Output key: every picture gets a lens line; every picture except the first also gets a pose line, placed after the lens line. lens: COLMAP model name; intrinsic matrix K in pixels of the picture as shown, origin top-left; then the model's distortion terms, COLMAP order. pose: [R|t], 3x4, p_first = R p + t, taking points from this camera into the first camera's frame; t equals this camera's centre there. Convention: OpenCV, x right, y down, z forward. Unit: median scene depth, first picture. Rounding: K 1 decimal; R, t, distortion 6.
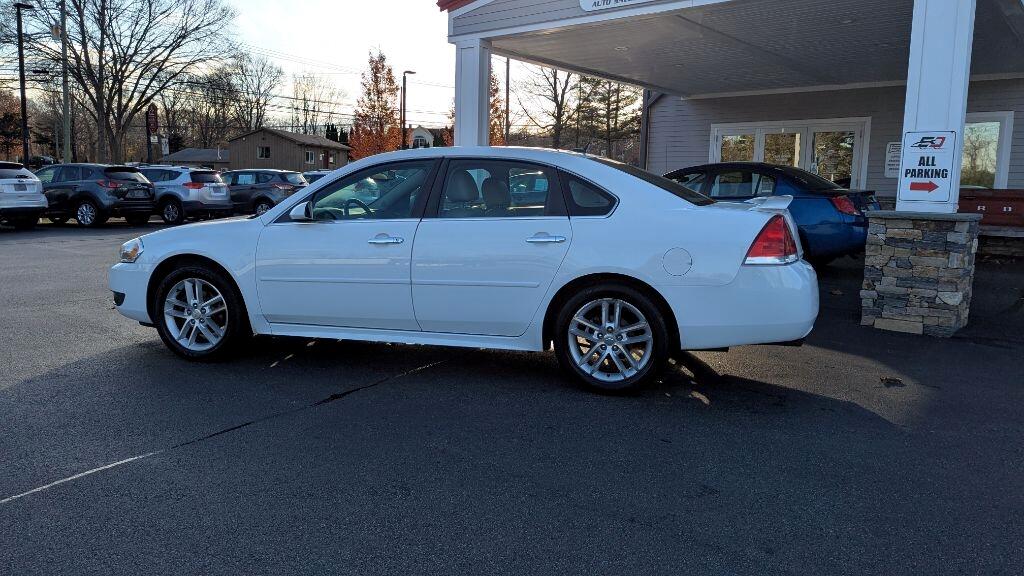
lens RADIAL K [[727.7, 0, 521.7], [0, 727.7, 268.5], [0, 0, 1]] dist [0.064498, -0.062459]
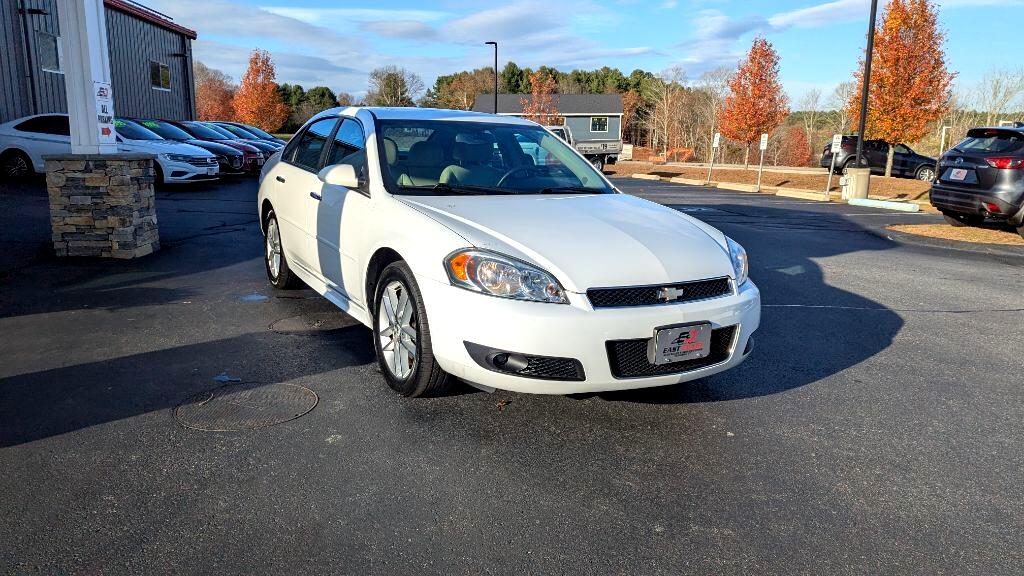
lens RADIAL K [[727.7, 0, 513.7], [0, 727.7, 281.9], [0, 0, 1]] dist [0.064498, -0.062459]
pose [[-0.704941, -0.167348, 0.689240, -0.487790], [0.052855, 0.956669, 0.286339, -0.120002], [-0.707293, 0.238282, -0.665551, 0.901388]]
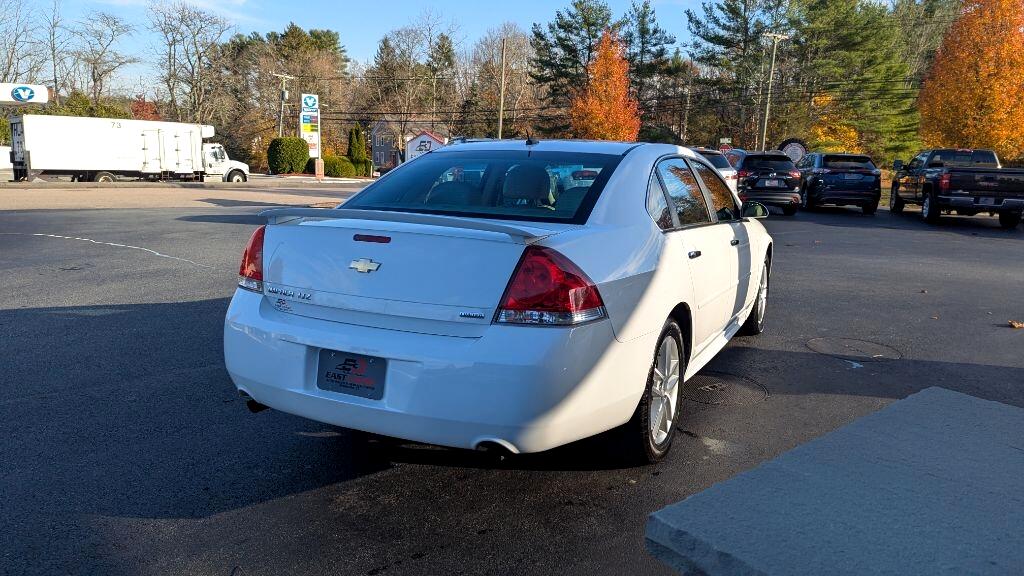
lens RADIAL K [[727.7, 0, 529.8], [0, 727.7, 282.8], [0, 0, 1]] dist [0.064498, -0.062459]
pose [[-0.182343, 0.156008, -0.970779, 0.447140], [-0.145752, 0.972135, 0.183603, -0.083005], [0.972372, 0.174972, -0.154524, 0.600454]]
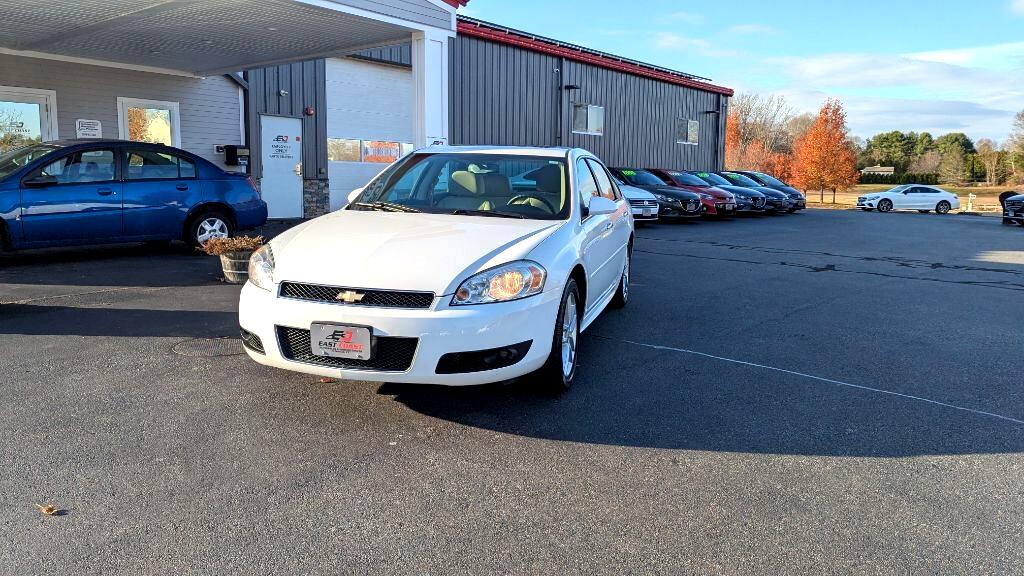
lens RADIAL K [[727.7, 0, 511.4], [0, 727.7, 271.5], [0, 0, 1]] dist [0.064498, -0.062459]
pose [[0.013279, -0.145606, 0.989254, -0.670740], [0.097799, 0.984786, 0.143635, -0.072730], [-0.995118, 0.094840, 0.027317, 0.537120]]
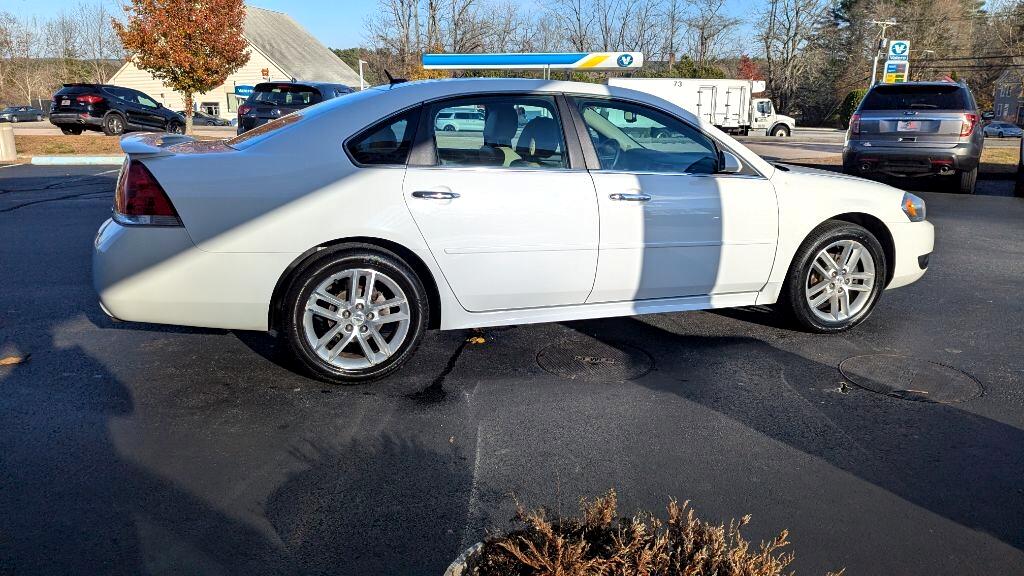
lens RADIAL K [[727.7, 0, 519.5], [0, 727.7, 278.2], [0, 0, 1]] dist [0.064498, -0.062459]
pose [[-0.830696, 0.114084, -0.544912, 0.229452], [-0.086866, 0.940230, 0.329274, -0.124486], [0.549907, 0.320861, -0.771136, 0.938811]]
